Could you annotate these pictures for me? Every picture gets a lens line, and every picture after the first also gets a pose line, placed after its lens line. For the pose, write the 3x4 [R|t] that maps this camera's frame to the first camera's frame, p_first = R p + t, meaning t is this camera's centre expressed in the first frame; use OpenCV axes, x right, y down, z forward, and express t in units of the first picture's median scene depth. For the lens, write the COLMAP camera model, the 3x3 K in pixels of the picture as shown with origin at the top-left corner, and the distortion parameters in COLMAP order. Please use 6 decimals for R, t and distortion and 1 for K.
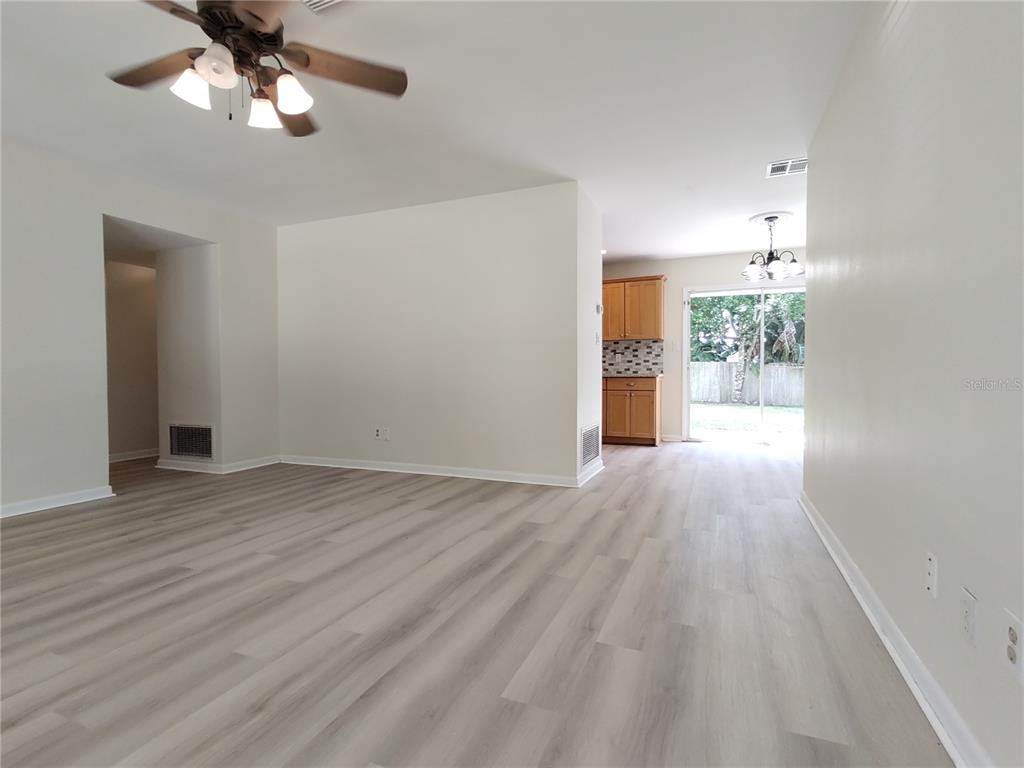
lens RADIAL K [[521.8, 0, 511.8], [0, 521.8, 385.6], [0, 0, 1]] dist [-0.000743, 0.000288]
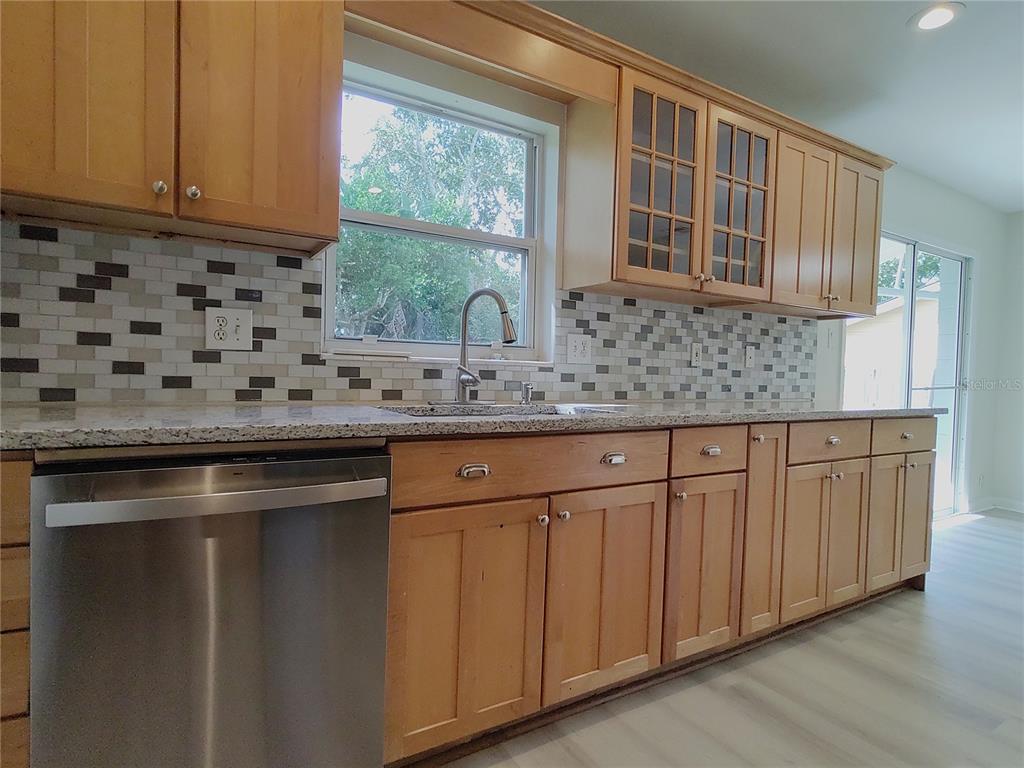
lens RADIAL K [[521.8, 0, 510.7], [0, 521.8, 387.5], [0, 0, 1]] dist [-0.000743, 0.000288]
pose [[0.617327, 0.001044, 0.786706, -0.199214], [-0.006750, 0.999969, 0.003969, -0.032089], [-0.786678, -0.007761, 0.617315, 0.922626]]
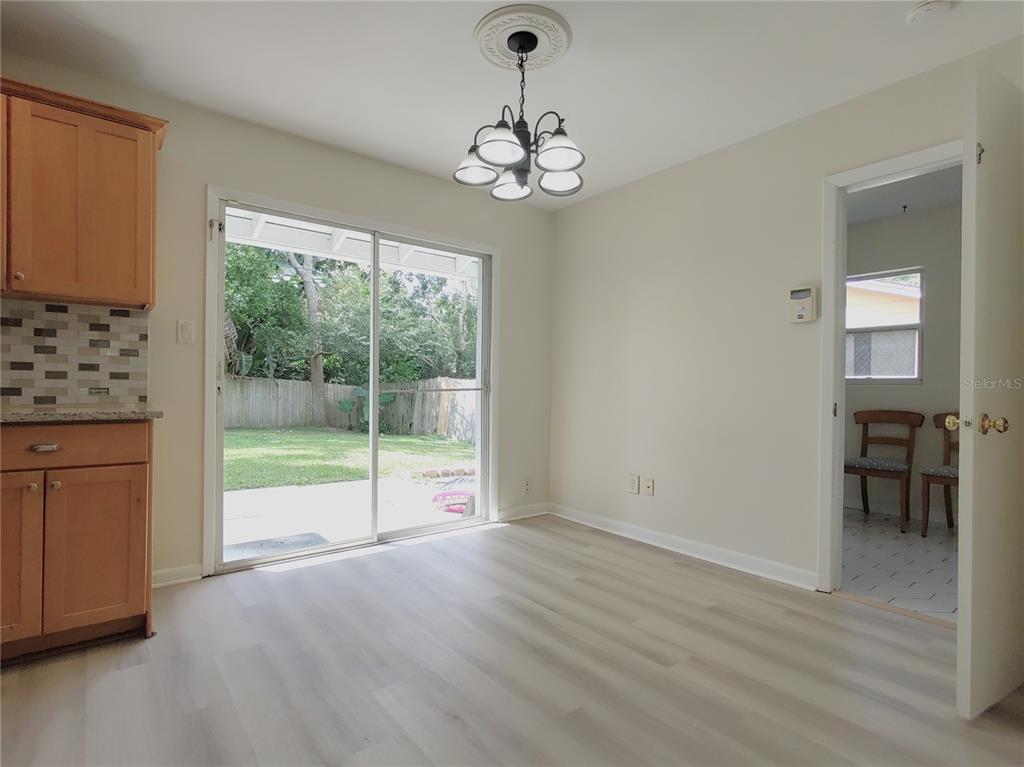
lens RADIAL K [[521.8, 0, 515.9], [0, 521.8, 390.4], [0, 0, 1]] dist [-0.000743, 0.000288]
pose [[0.476412, 0.005309, 0.879206, 0.093179], [0.004110, 0.999957, -0.008266, -0.028045], [-0.879213, 0.007552, 0.476370, 0.596745]]
